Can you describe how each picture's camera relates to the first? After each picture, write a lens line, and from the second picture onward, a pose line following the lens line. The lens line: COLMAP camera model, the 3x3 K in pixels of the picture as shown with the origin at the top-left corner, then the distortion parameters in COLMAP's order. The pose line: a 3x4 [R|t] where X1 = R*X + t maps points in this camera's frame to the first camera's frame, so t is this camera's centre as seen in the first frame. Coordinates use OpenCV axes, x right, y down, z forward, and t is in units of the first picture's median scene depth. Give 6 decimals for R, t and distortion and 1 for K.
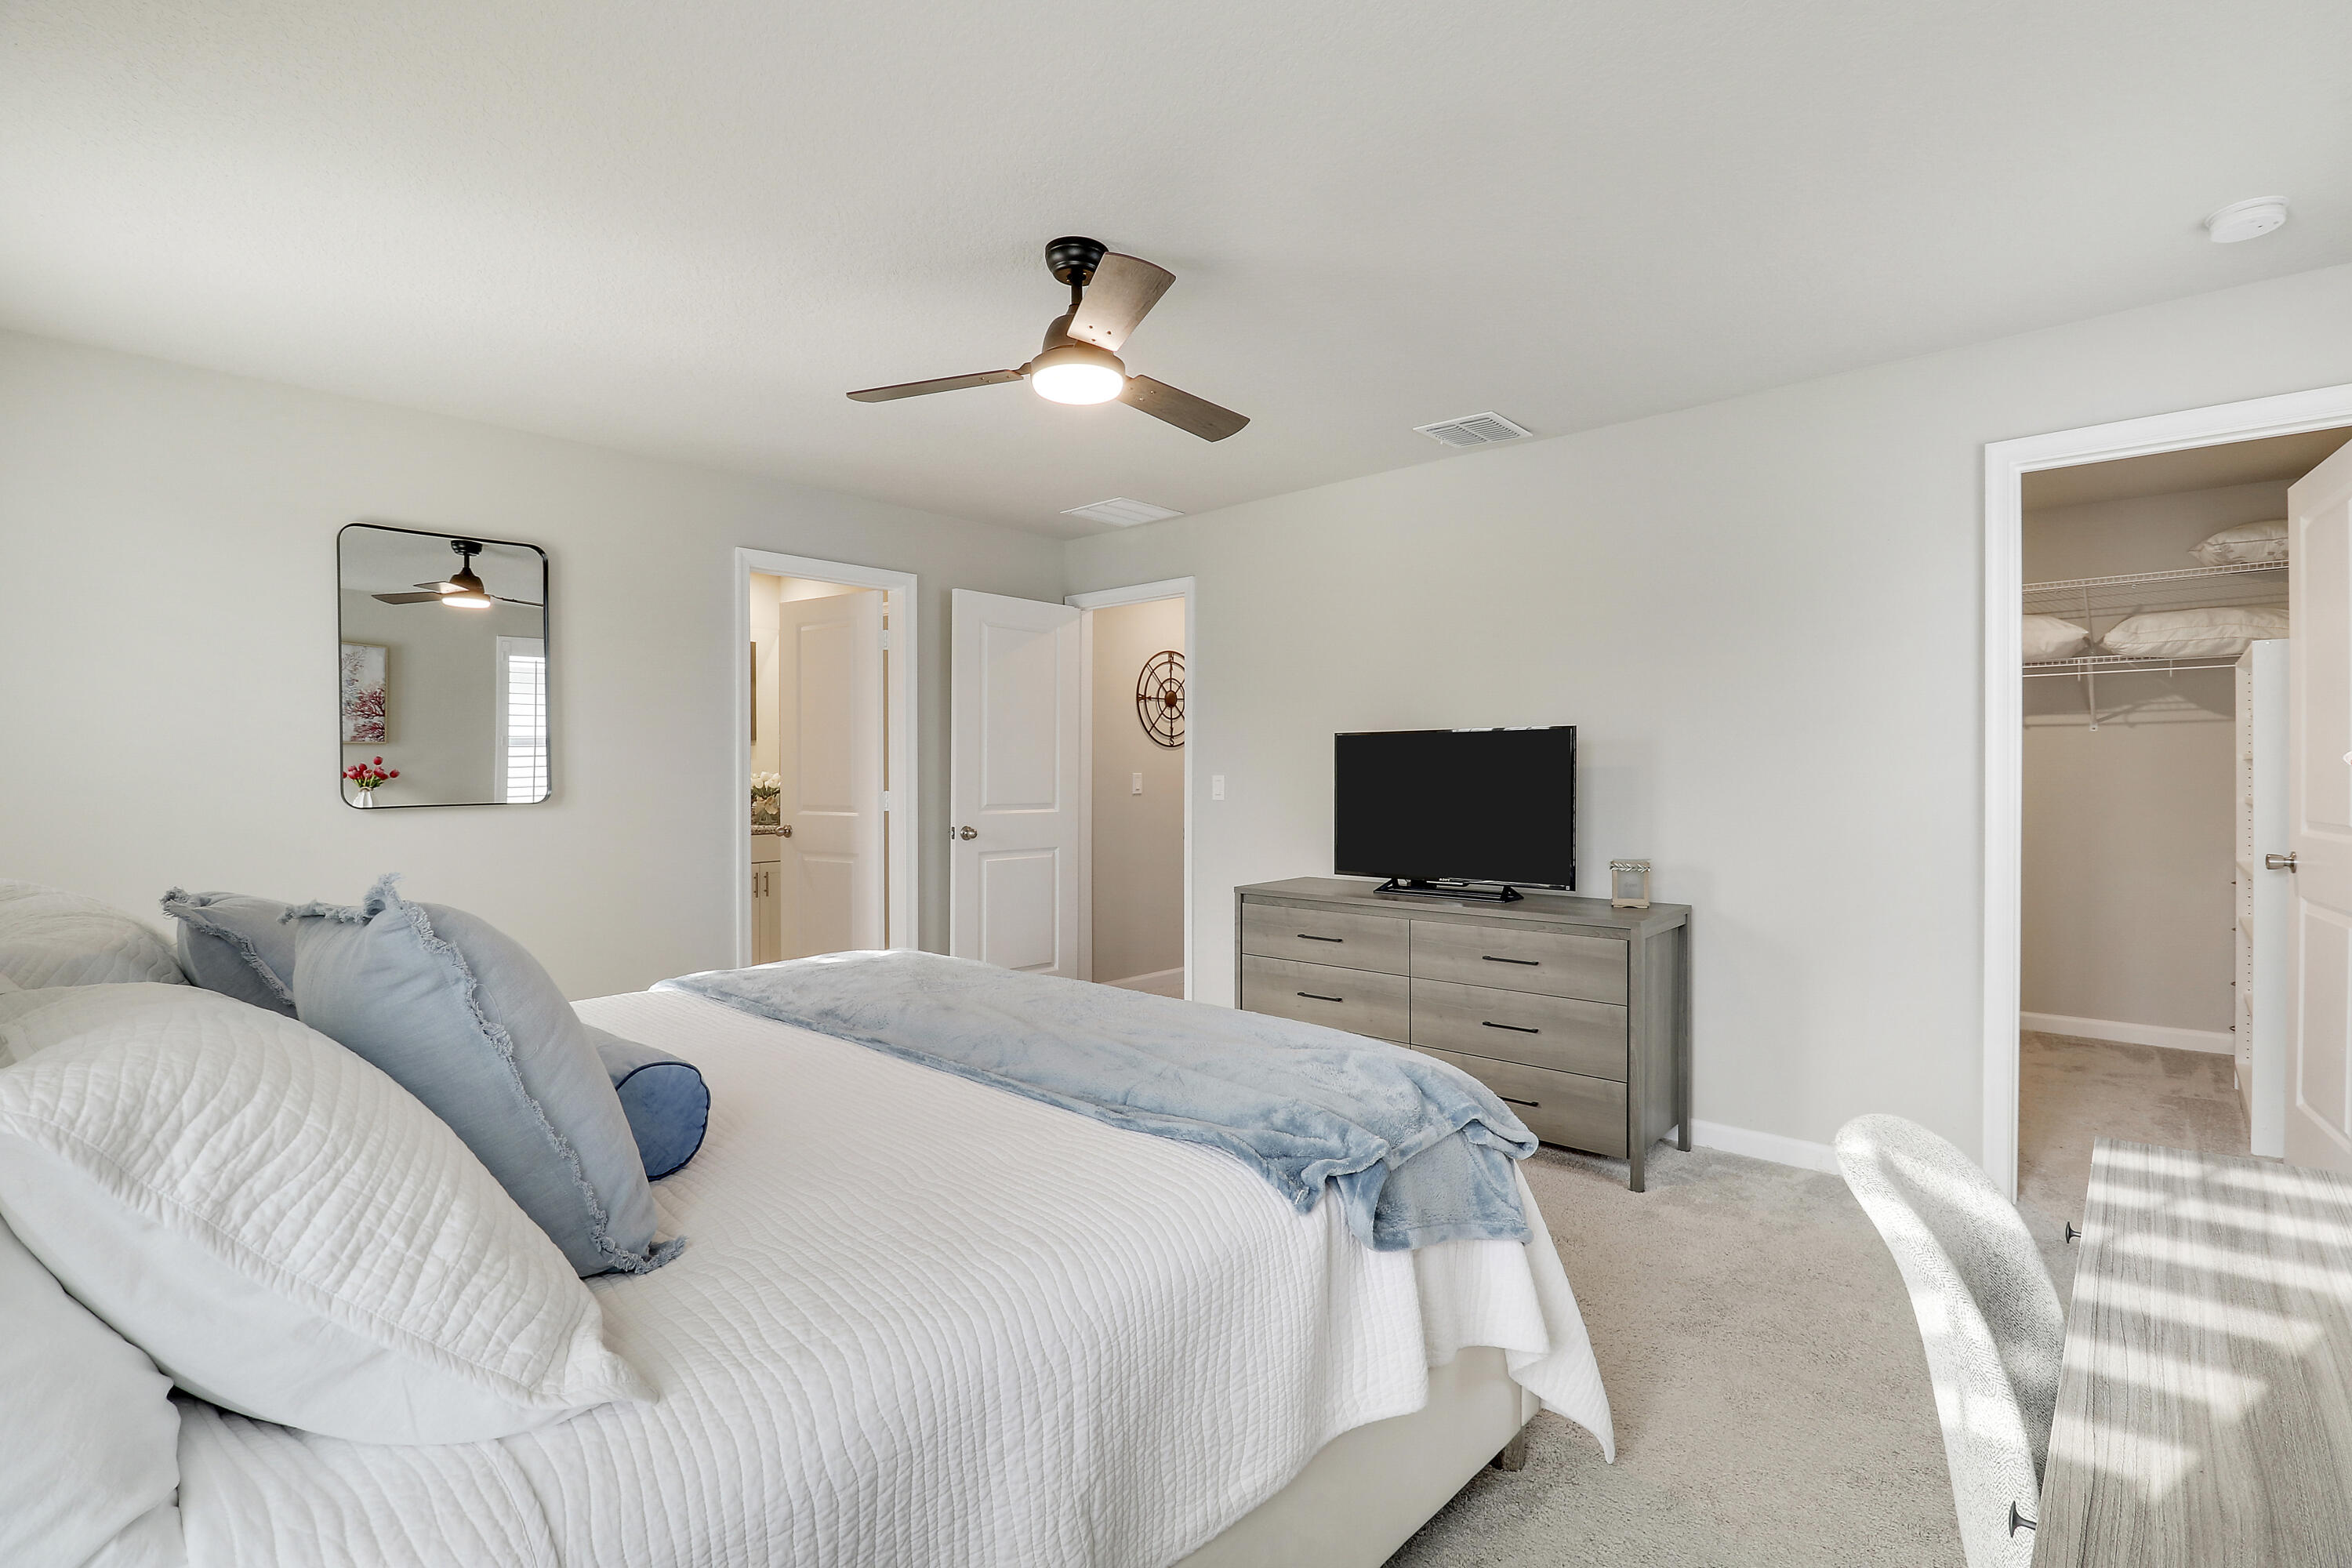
lens RADIAL K [[1101.0, 0, 1186.7], [0, 1101.0, 778.9], [0, 0, 1]] dist [-0.000910, -0.013102]
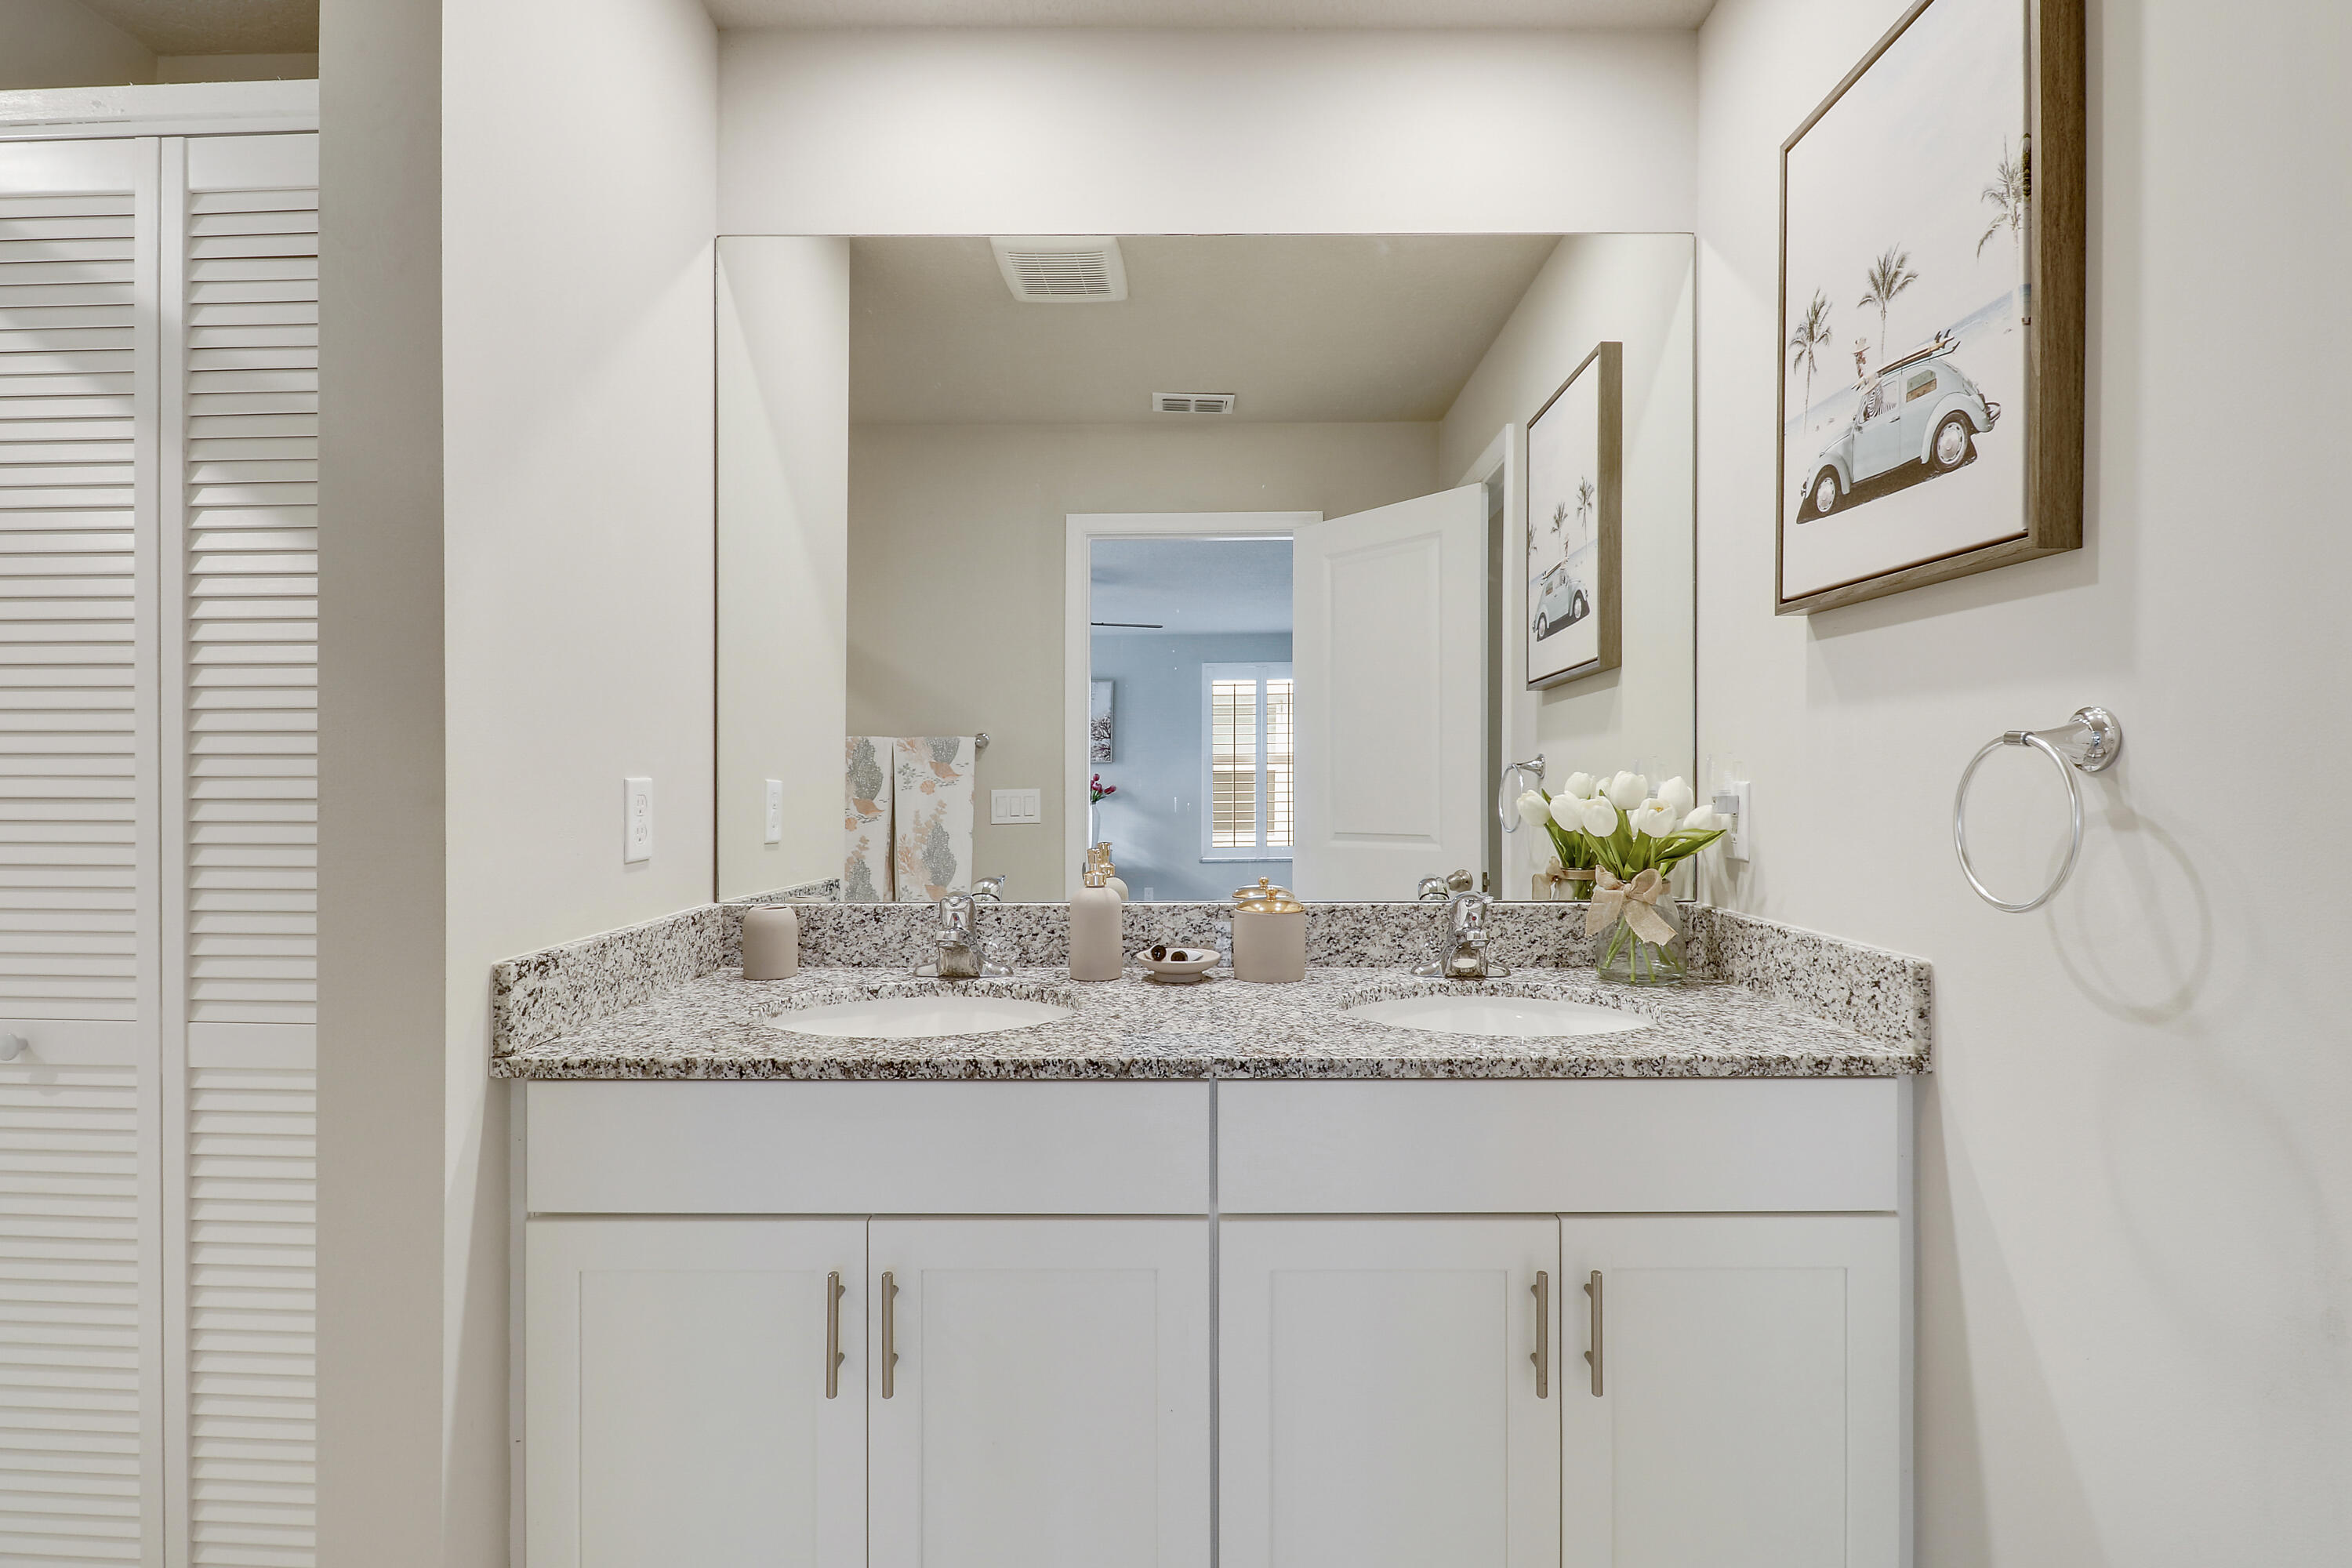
lens RADIAL K [[1101.0, 0, 1186.7], [0, 1101.0, 778.9], [0, 0, 1]] dist [-0.000910, -0.013102]
pose [[0.838673, -0.002858, -0.544627, -0.358207], [-0.004870, 0.999907, -0.012746, -0.000045], [0.544613, 0.013342, 0.838581, 0.848773]]
